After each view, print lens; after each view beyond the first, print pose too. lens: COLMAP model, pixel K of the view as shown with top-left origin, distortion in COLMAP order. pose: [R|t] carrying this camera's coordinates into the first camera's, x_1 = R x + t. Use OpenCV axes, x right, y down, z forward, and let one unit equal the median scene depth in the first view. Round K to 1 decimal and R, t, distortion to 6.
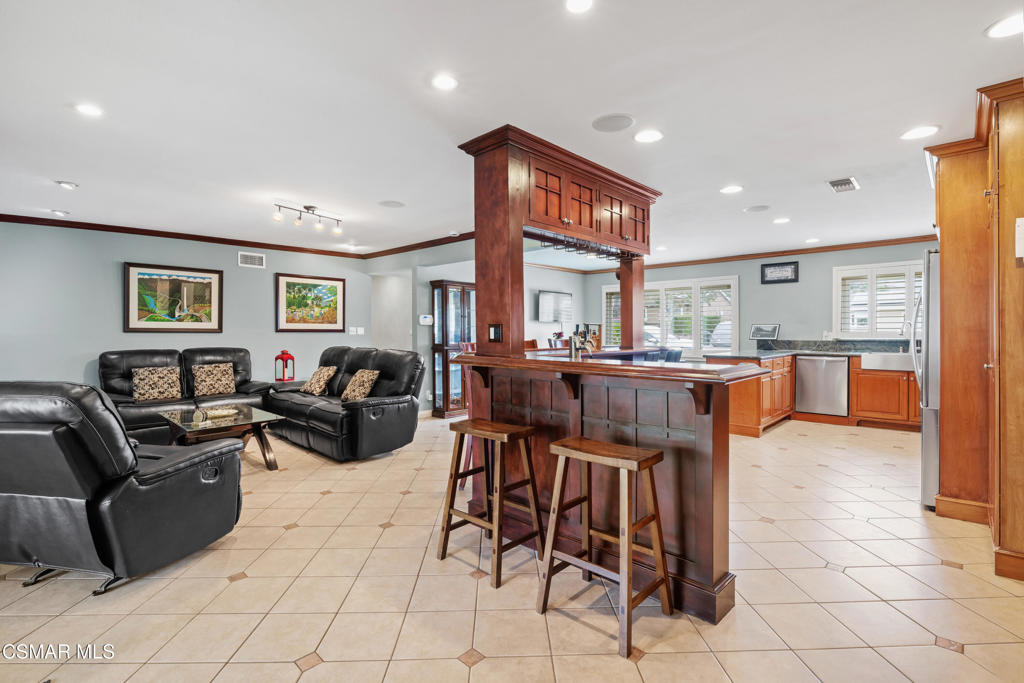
lens RADIAL K [[475.1, 0, 508.1], [0, 475.1, 333.0], [0, 0, 1]] dist [0.002329, 0.002152]
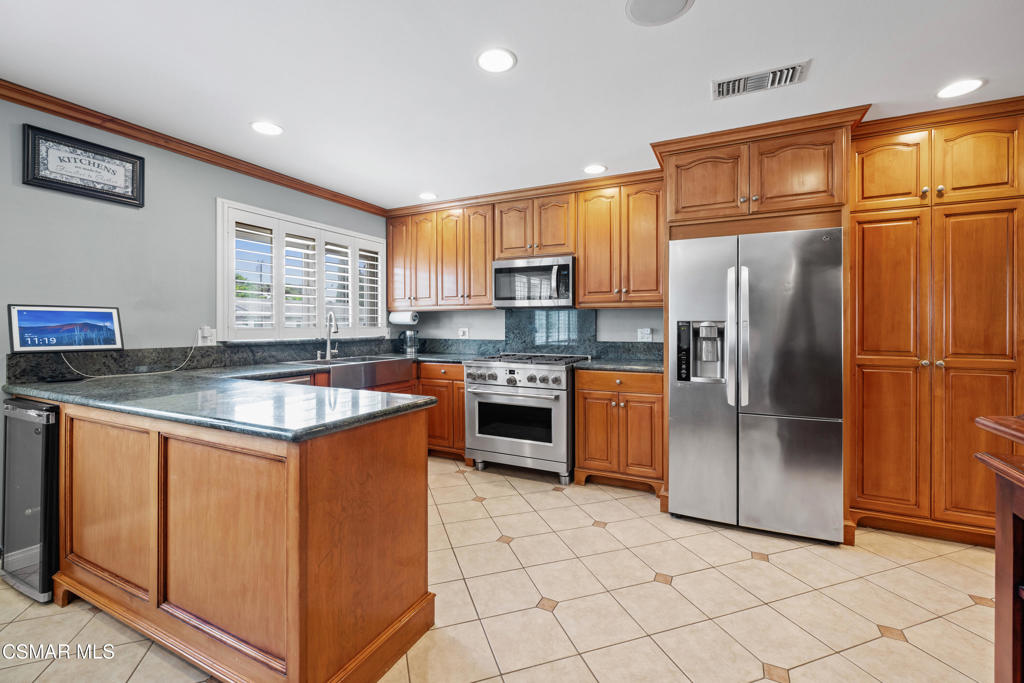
lens RADIAL K [[432.5, 0, 510.3], [0, 432.5, 326.6], [0, 0, 1]] dist [0.000824, 0.000961]
pose [[-0.291183, -0.001478, 0.956666, 0.157310], [0.000905, 0.999998, 0.001821, -0.004219], [-0.956667, 0.001396, -0.291181, 0.815195]]
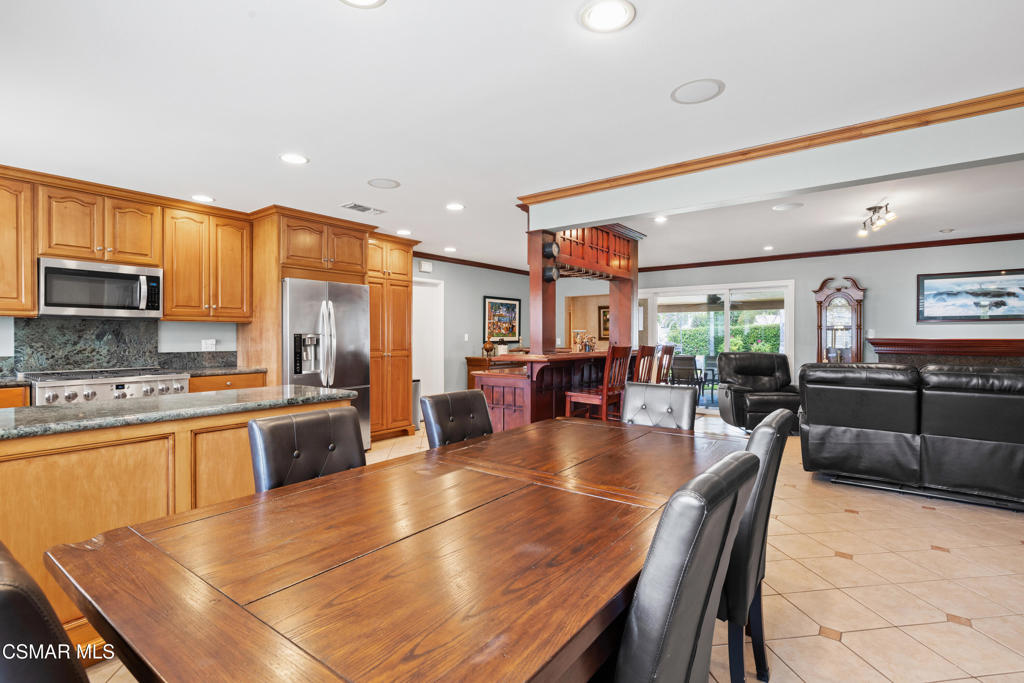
lens RADIAL K [[494.3, 0, 522.5], [0, 494.3, 336.8], [0, 0, 1]] dist [0.004325, 0.001148]
pose [[-0.993360, 0.003121, -0.115008, 0.263544], [0.003030, 0.999995, 0.000969, -0.004002], [0.115010, 0.000614, -0.993364, 1.246065]]
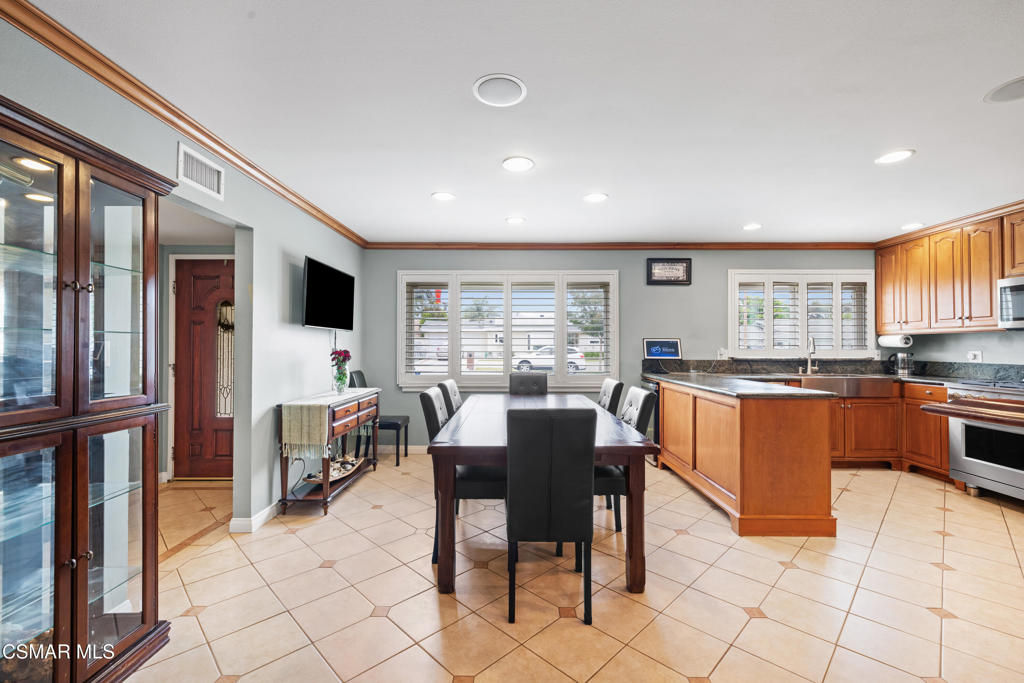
lens RADIAL K [[432.5, 0, 514.7], [0, 432.5, 342.9], [0, 0, 1]] dist [0.000824, 0.000961]
pose [[0.726766, 0.008311, 0.686835, -0.086073], [-0.002354, 0.999951, -0.009609, -0.004987], [-0.686881, 0.005367, 0.726750, 0.693744]]
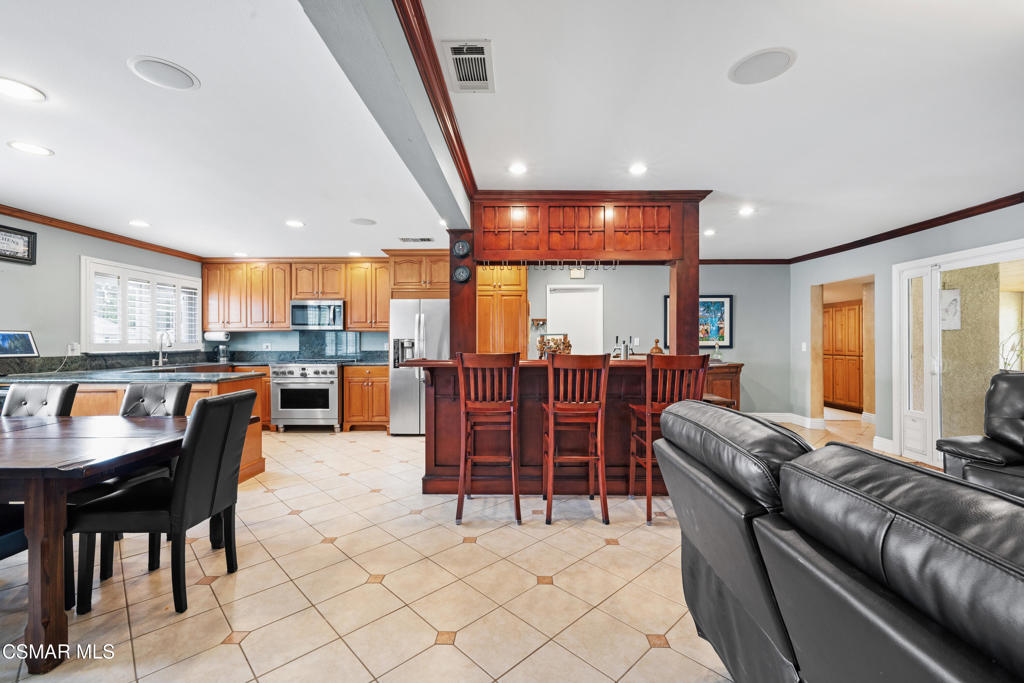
lens RADIAL K [[432.5, 0, 514.1], [0, 432.5, 339.1], [0, 0, 1]] dist [0.000824, 0.000961]
pose [[-0.677782, 0.005695, 0.735241, -0.253269], [0.003712, 0.999984, -0.004324, -0.003744], [-0.735253, -0.000201, -0.677792, 0.934815]]
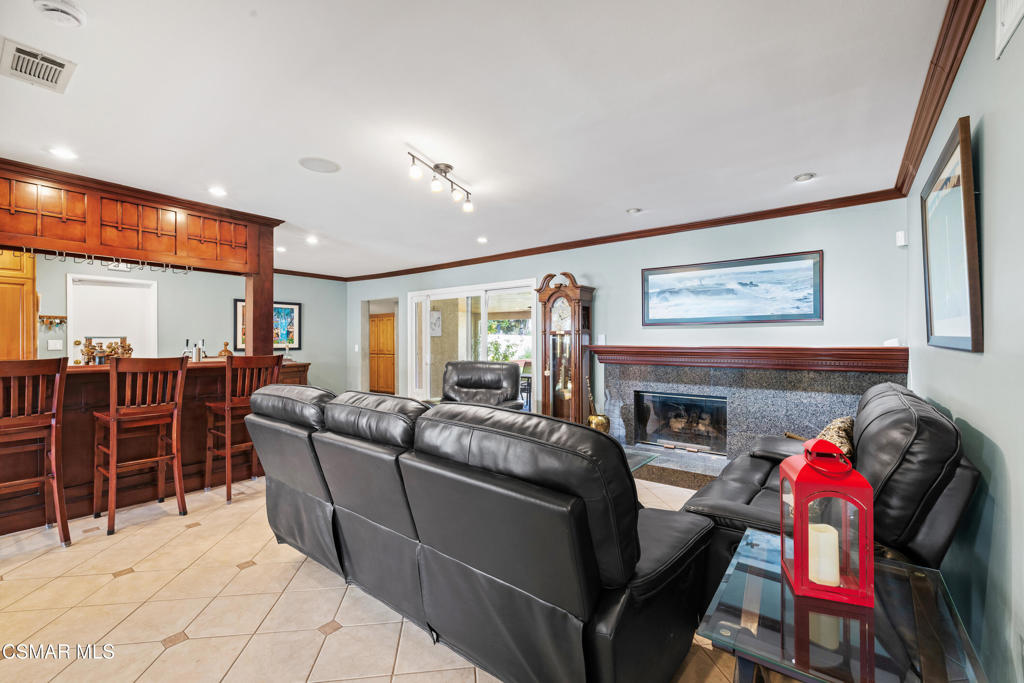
lens RADIAL K [[432.5, 0, 513.0], [0, 432.5, 342.6], [0, 0, 1]] dist [0.000824, 0.000961]
pose [[-0.995267, 0.004089, -0.097095, -0.301542], [0.003856, 0.999989, 0.002585, -0.005188], [0.097104, 0.002198, -0.995272, 1.064804]]
